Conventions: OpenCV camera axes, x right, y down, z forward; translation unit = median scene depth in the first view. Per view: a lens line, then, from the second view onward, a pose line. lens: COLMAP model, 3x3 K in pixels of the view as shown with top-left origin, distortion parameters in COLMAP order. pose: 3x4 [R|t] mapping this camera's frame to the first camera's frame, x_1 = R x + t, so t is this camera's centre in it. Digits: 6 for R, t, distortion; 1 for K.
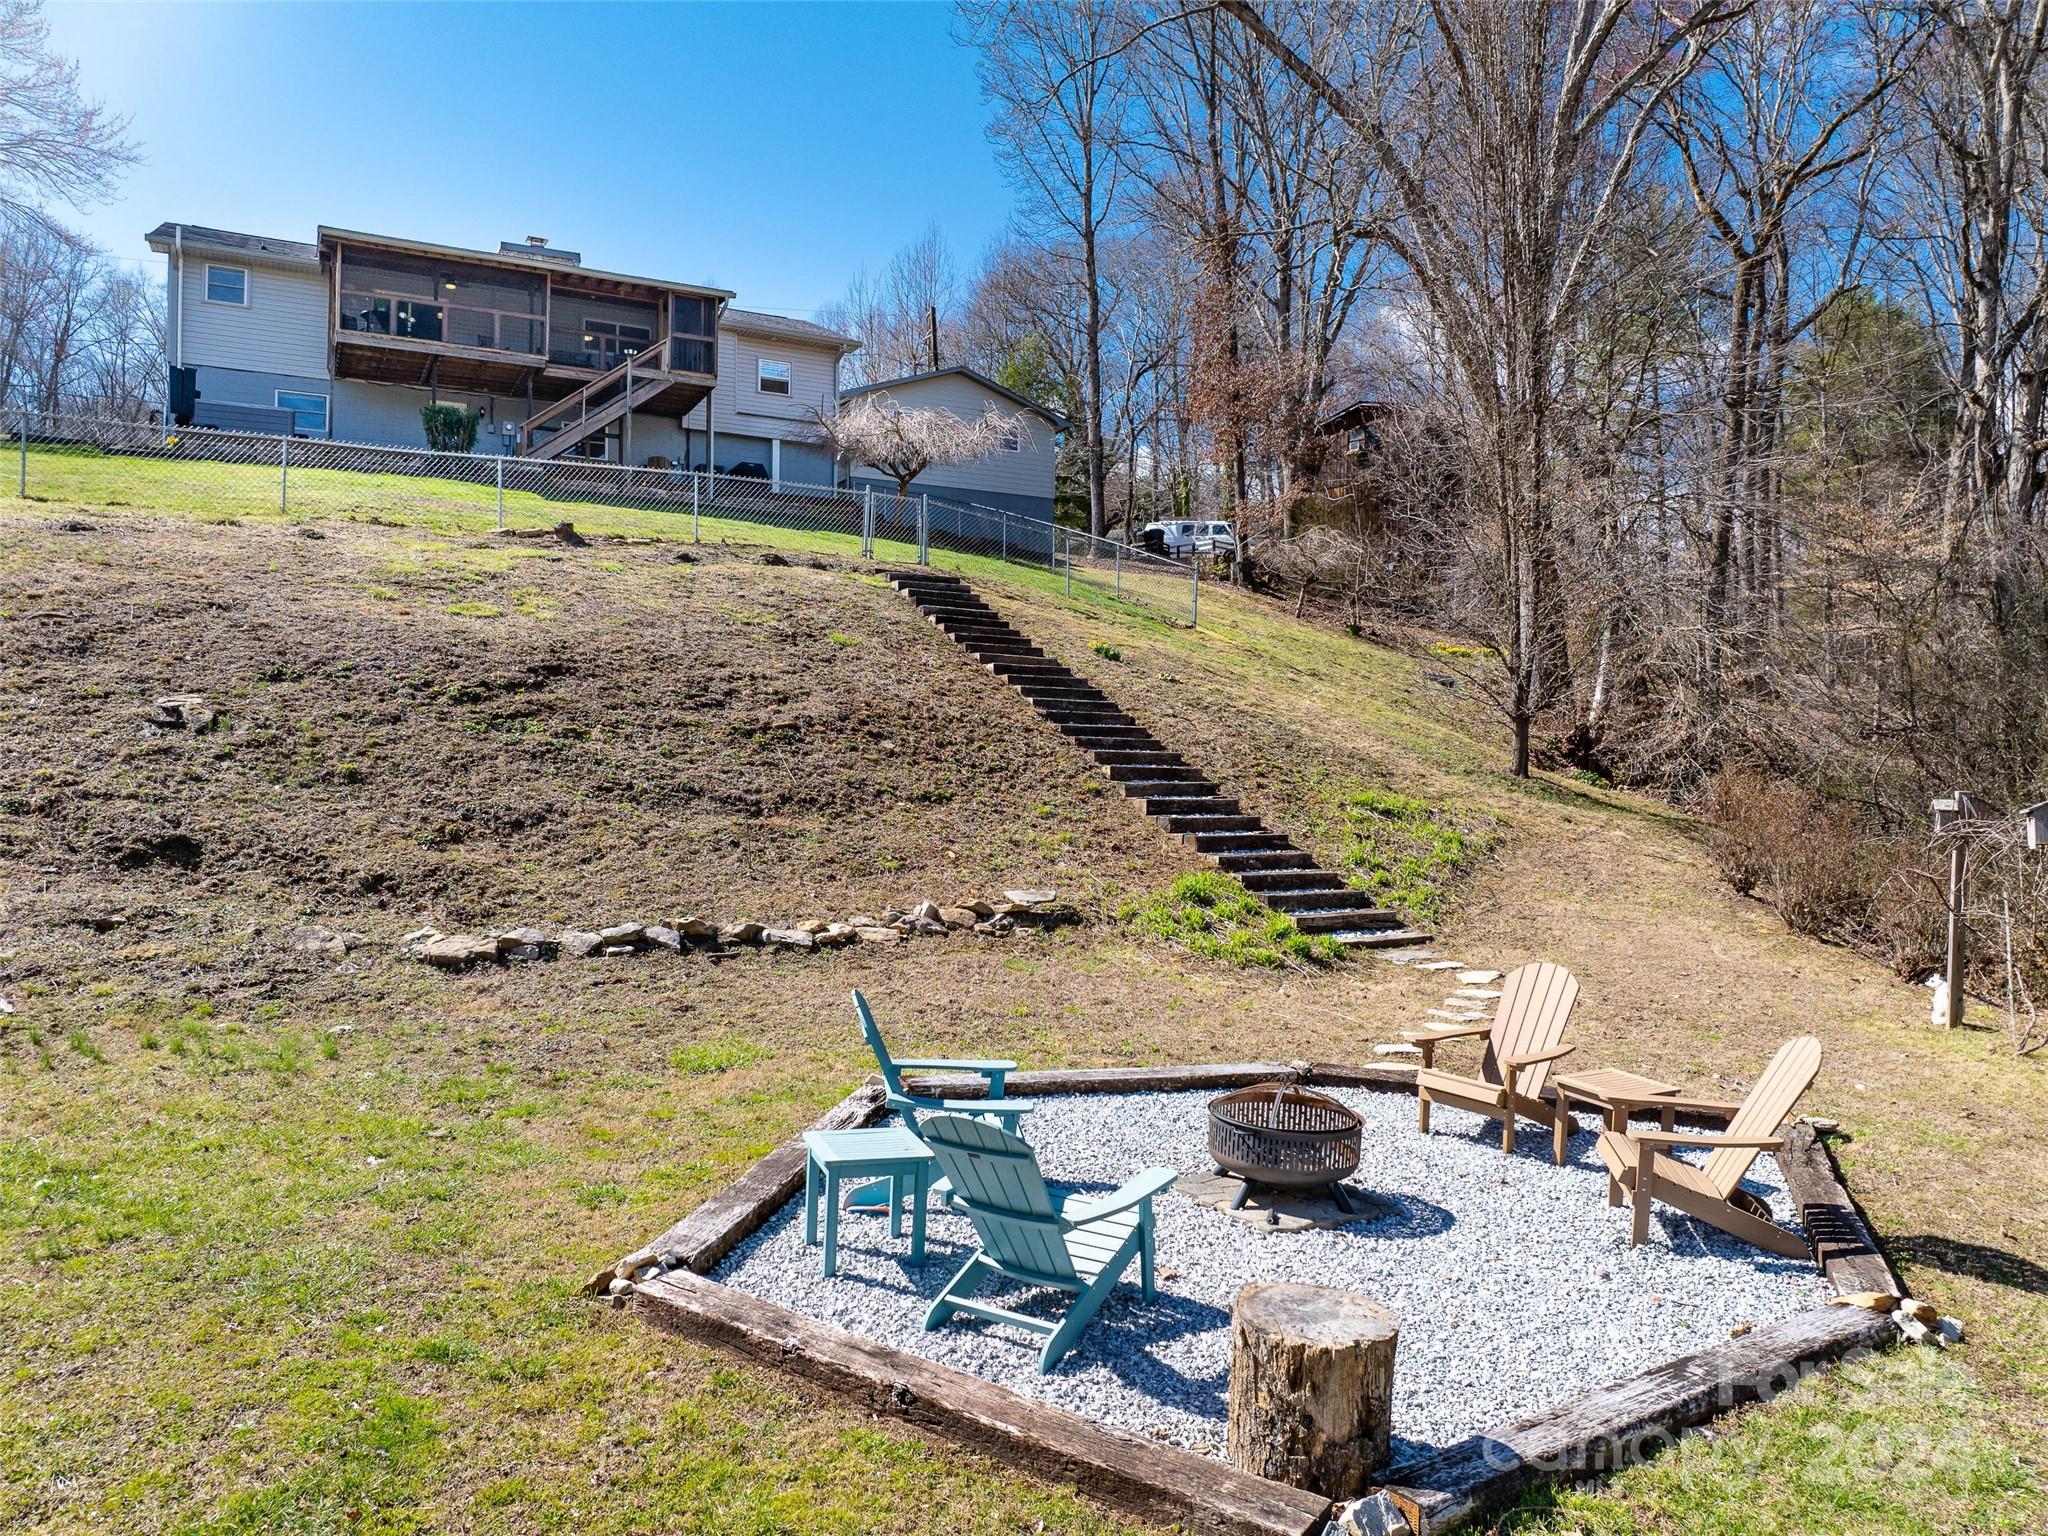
lens RADIAL K [[1426.0, 0, 1024.0], [0, 1426.0, 768.0], [0, 0, 1]] dist [-0.034910, -0.003111]
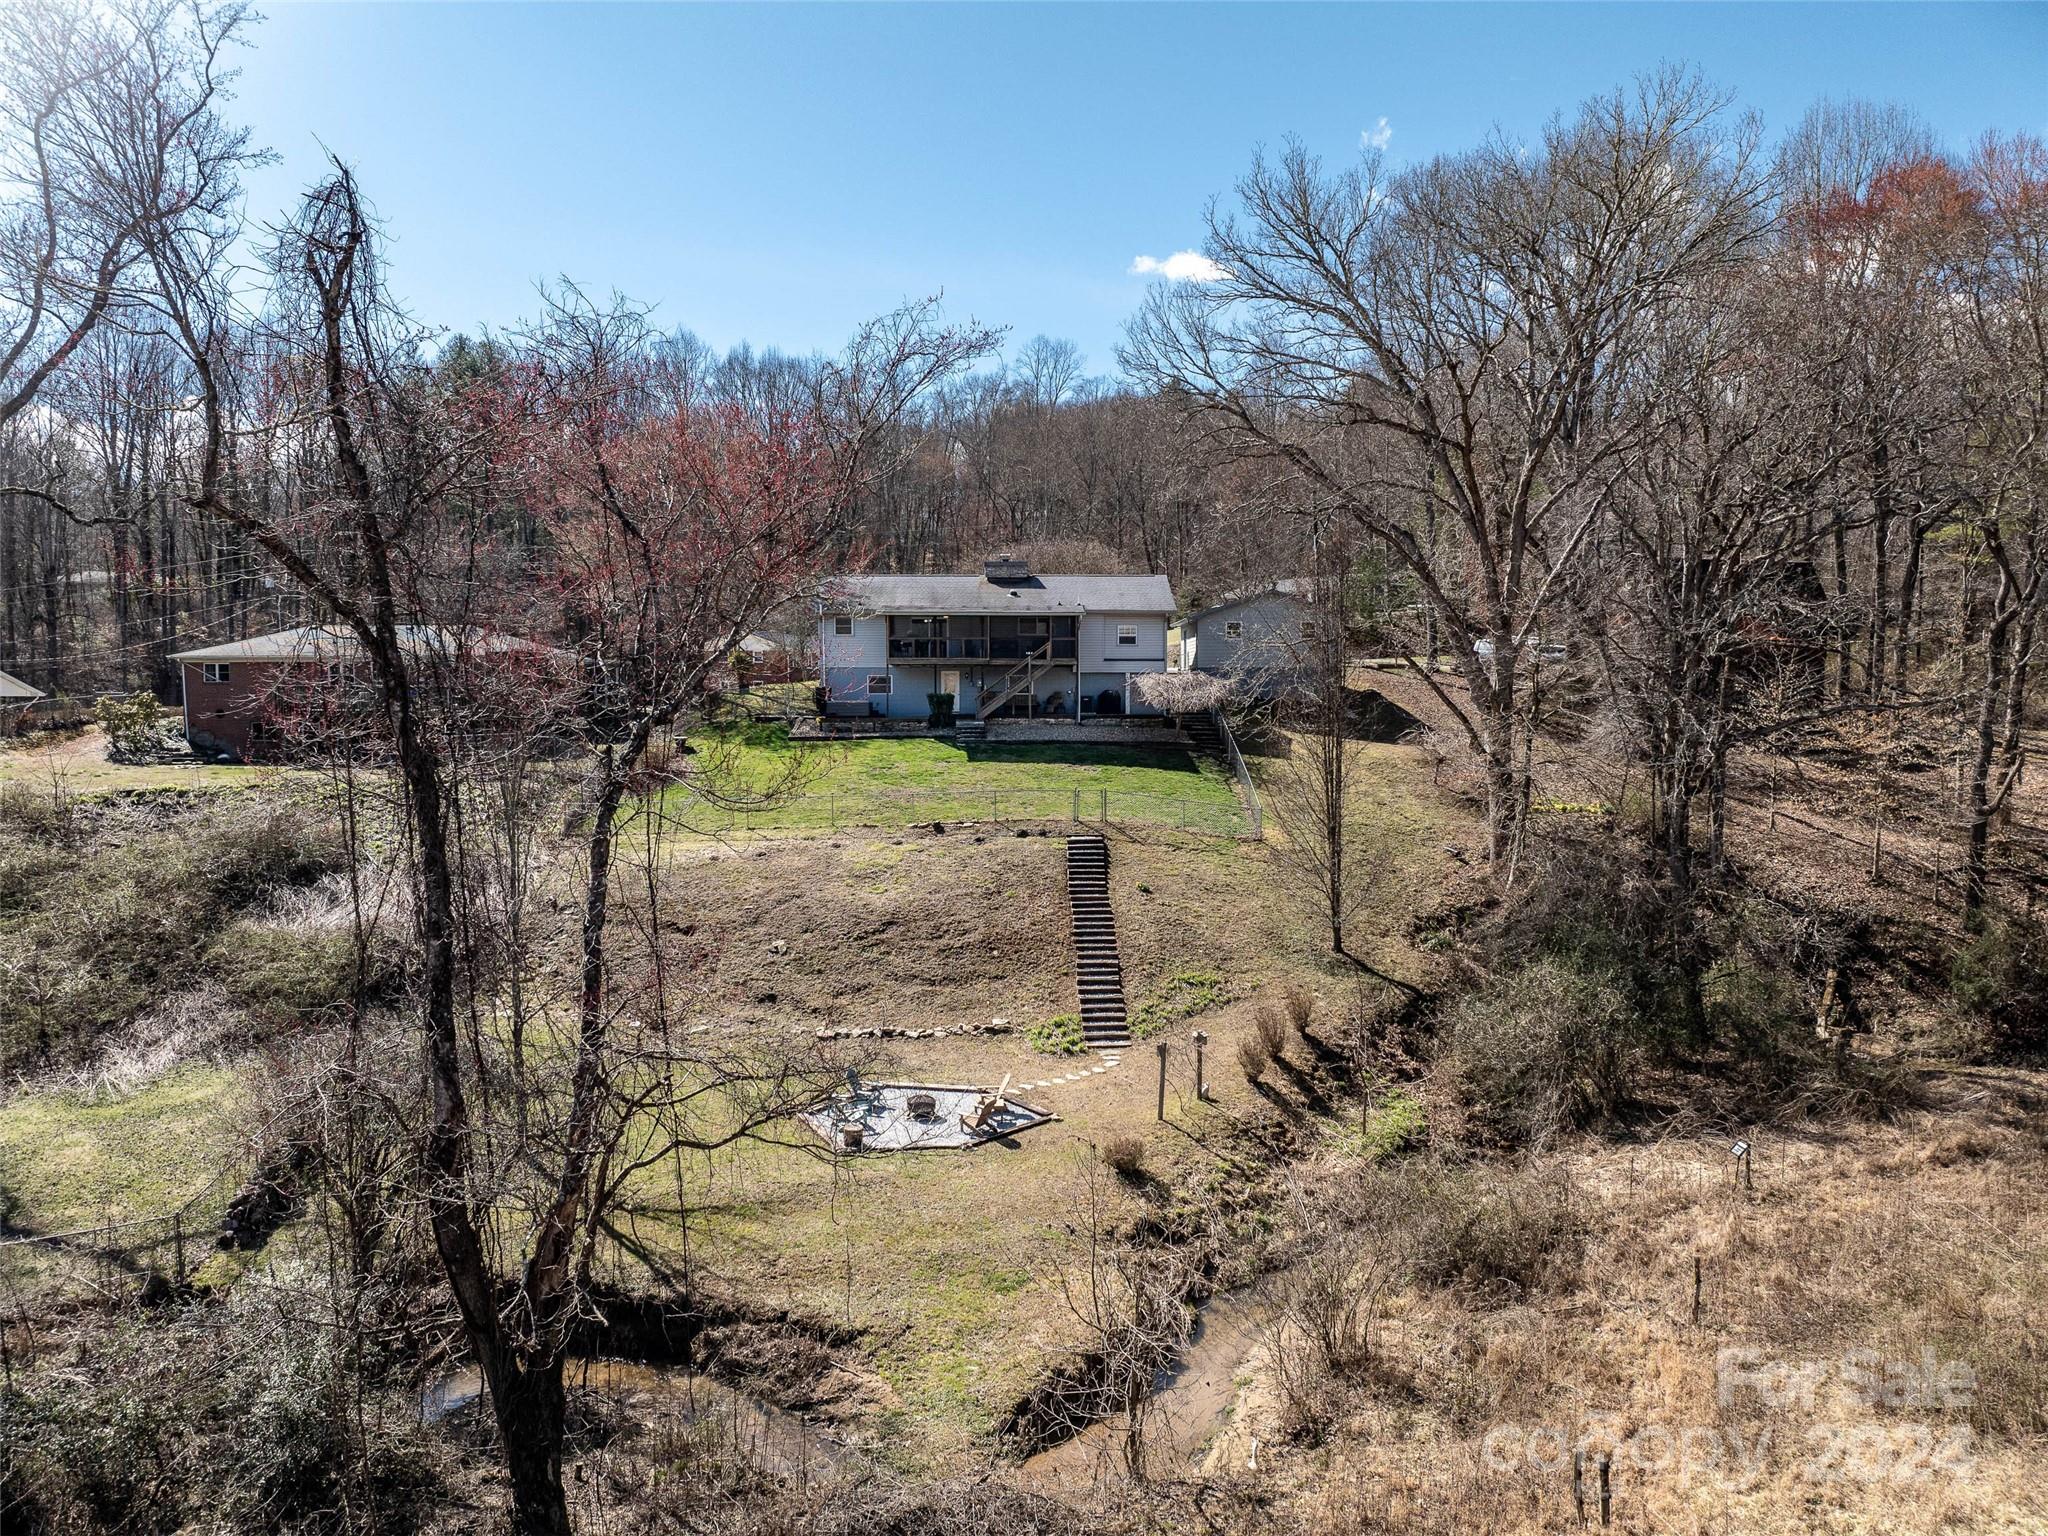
lens RADIAL K [[1426.0, 0, 1024.0], [0, 1426.0, 768.0], [0, 0, 1]] dist [-0.034910, -0.003111]
pose [[0.888996, 0.019248, -0.457510, 1.575200], [0.012519, 0.997721, 0.066300, -0.722127], [0.457744, -0.064668, 0.886729, -1.853970]]
